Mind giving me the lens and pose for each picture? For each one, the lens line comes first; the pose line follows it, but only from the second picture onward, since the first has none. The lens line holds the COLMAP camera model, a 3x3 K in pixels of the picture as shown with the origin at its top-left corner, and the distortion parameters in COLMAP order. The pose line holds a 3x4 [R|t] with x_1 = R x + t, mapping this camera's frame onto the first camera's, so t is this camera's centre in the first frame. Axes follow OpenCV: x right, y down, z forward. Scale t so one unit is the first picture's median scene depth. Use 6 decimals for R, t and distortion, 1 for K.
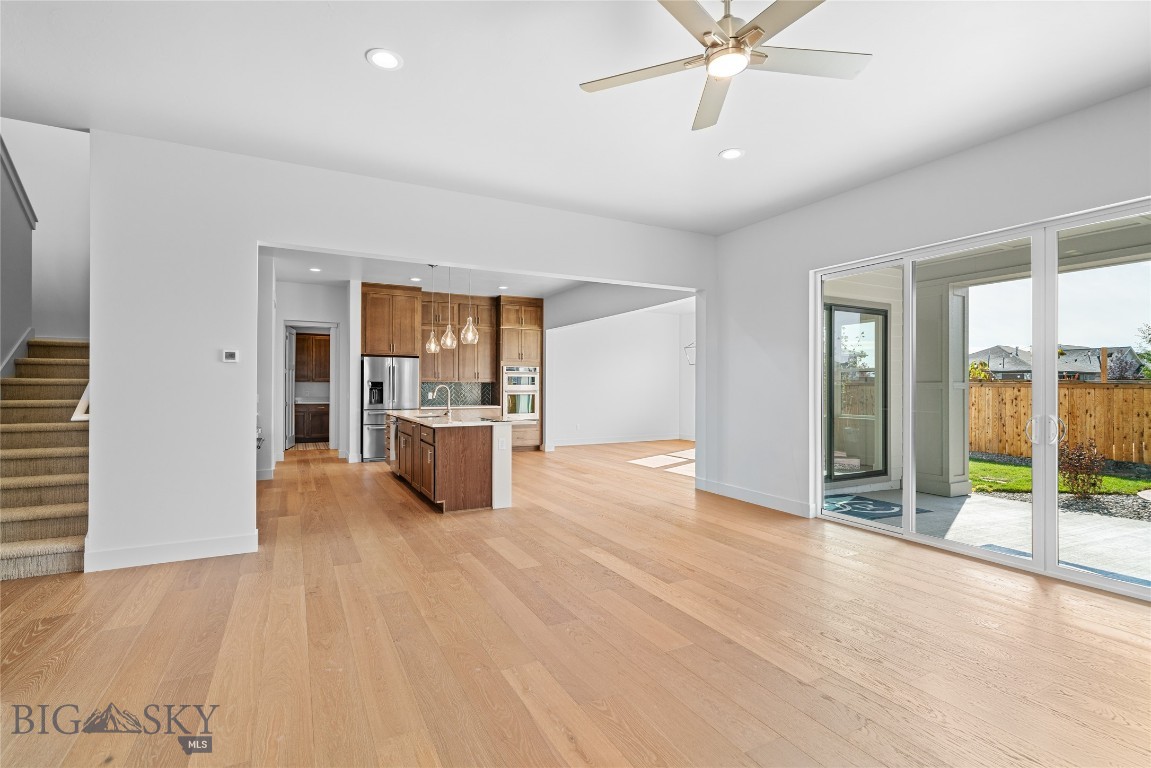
lens RADIAL K [[531.1, 0, 574.0], [0, 531.1, 387.0], [0, 0, 1]] dist [-0.002253, -0.000096]
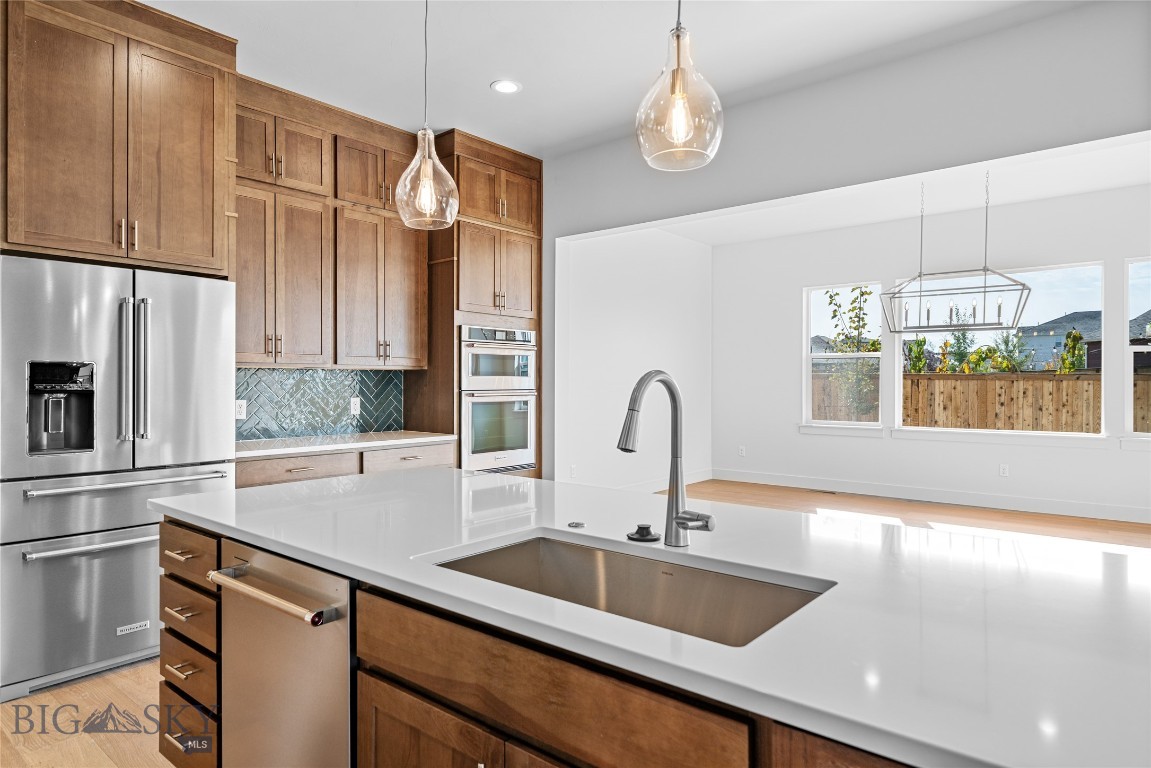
lens RADIAL K [[677.3, 0, 575.5], [0, 677.3, 384.0], [0, 0, 1]] dist [0.001996, 0.001160]
pose [[0.925897, -0.004082, 0.377753, -0.236356], [0.002631, 0.999987, 0.004358, -0.000730], [-0.377766, -0.003041, 0.925896, 0.540063]]
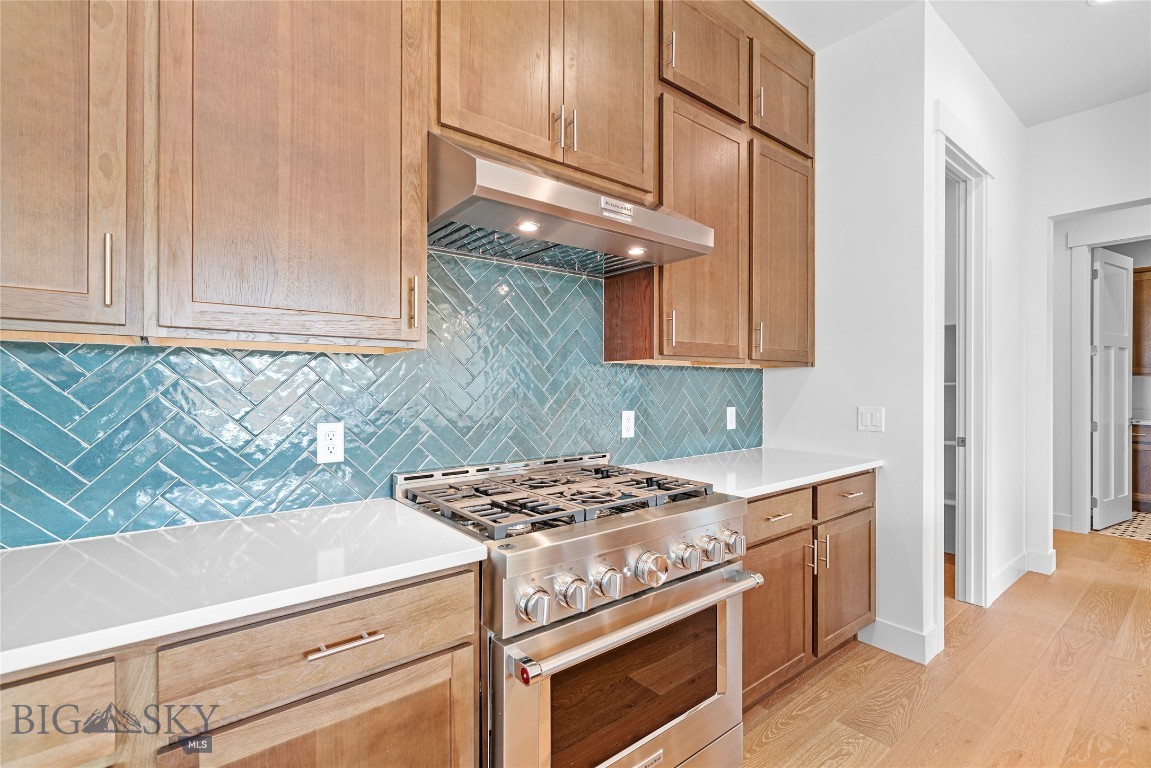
lens RADIAL K [[518.0, 0, 571.3], [0, 518.0, 383.9], [0, 0, 1]] dist [0.000784, 0.000437]
pose [[0.179655, -0.005218, -0.983716, -0.203430], [-0.000341, 0.999986, -0.005367, -0.000447], [0.983730, 0.001299, 0.179651, 0.509962]]
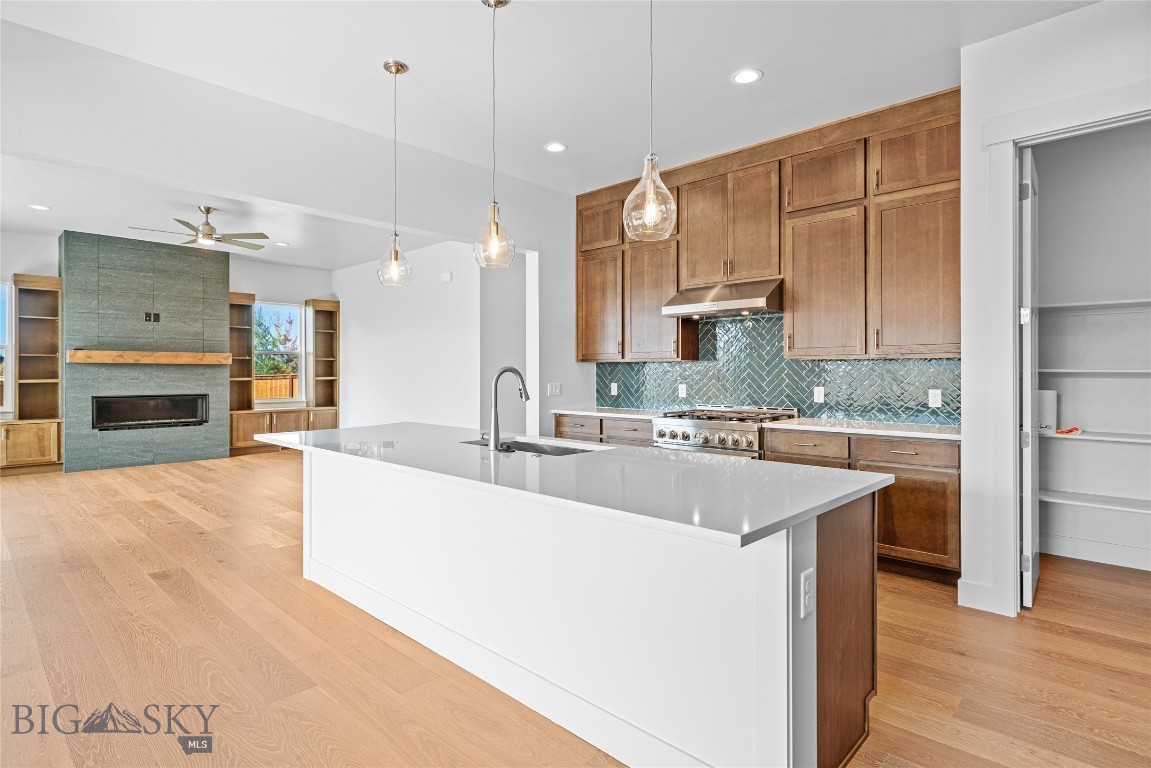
lens RADIAL K [[594.8, 0, 570.4], [0, 594.8, 370.4], [0, 0, 1]] dist [-0.001596, -0.001093]
pose [[-0.952401, -0.004281, -0.304819, -0.108199], [-0.003588, 0.999990, -0.002835, -0.000310], [0.304828, -0.001607, -0.952406, 0.945143]]
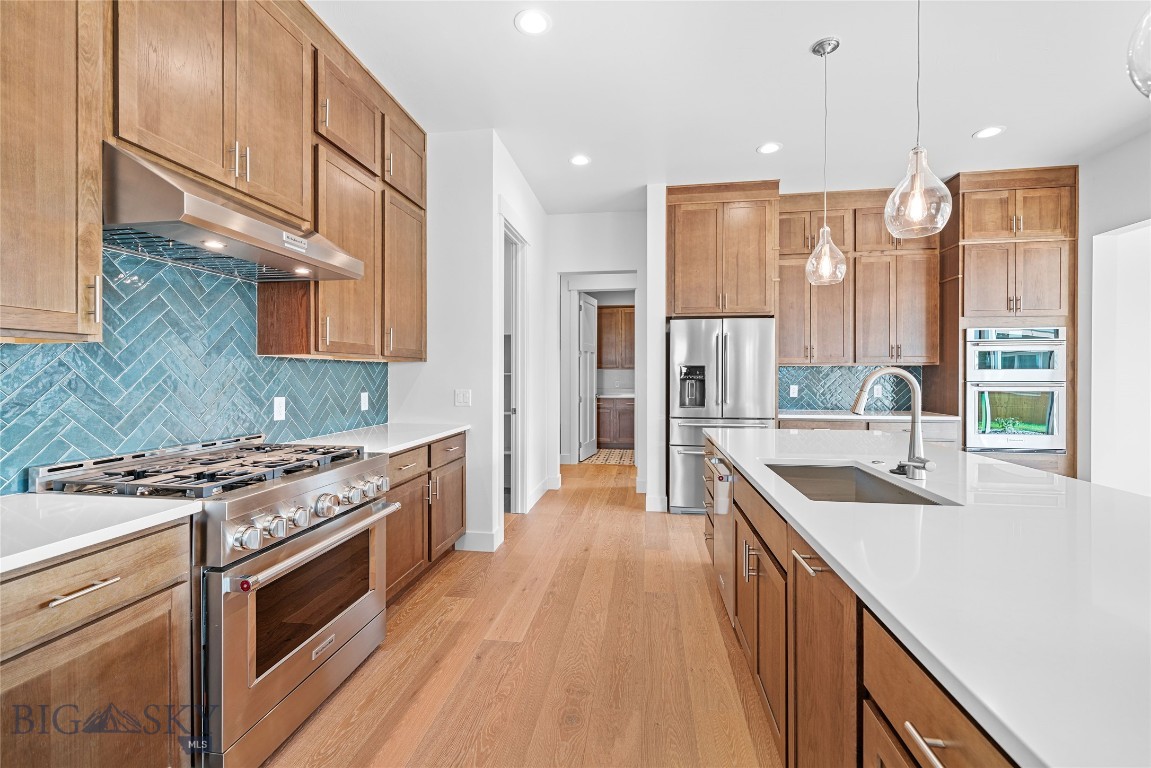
lens RADIAL K [[490.0, 0, 570.3], [0, 490.0, 376.1], [0, 0, 1]] dist [-0.000562, 0.000229]
pose [[0.799578, -0.002379, -0.600558, -0.152630], [0.003413, 0.999994, 0.000583, -0.000357], [0.600553, -0.002516, 0.799581, 0.464025]]
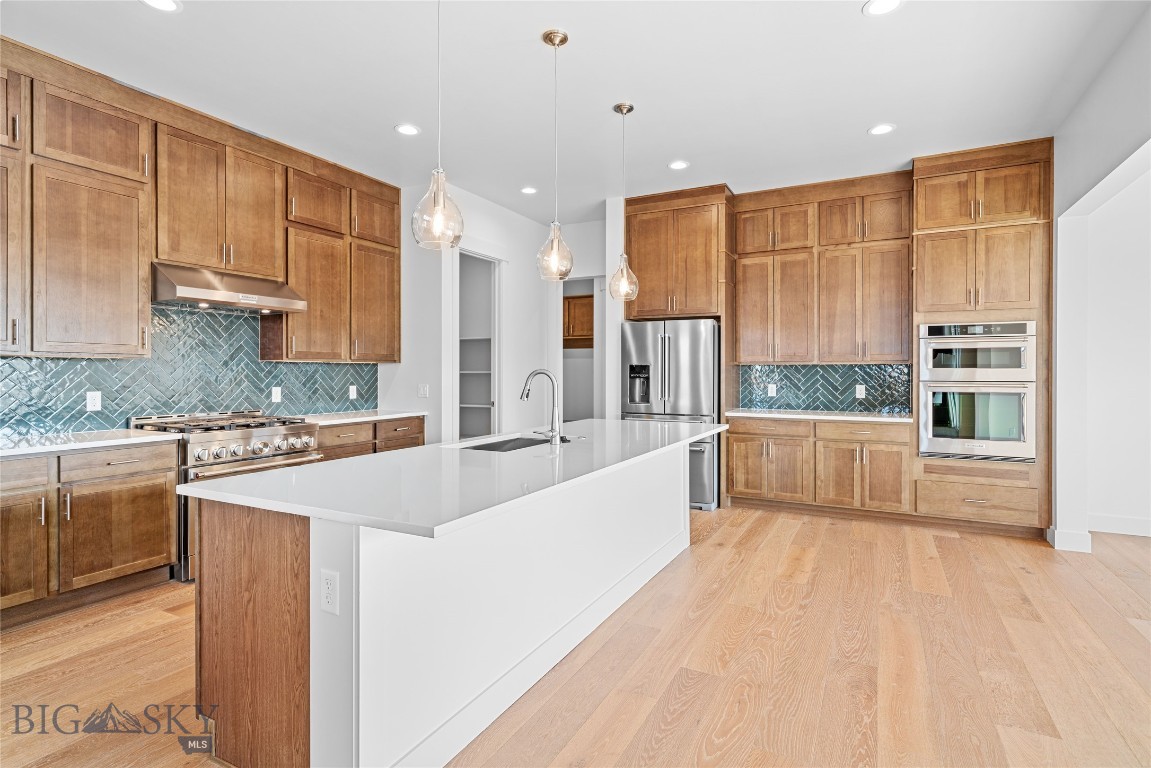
lens RADIAL K [[580.3, 0, 572.0], [0, 580.3, 373.9], [0, 0, 1]] dist [0.000692, 0.000030]
pose [[0.559493, -0.000504, -0.828835, 0.094537], [0.001102, 0.999999, 0.000136, -0.000398], [0.828834, -0.000989, 0.559493, 0.511568]]
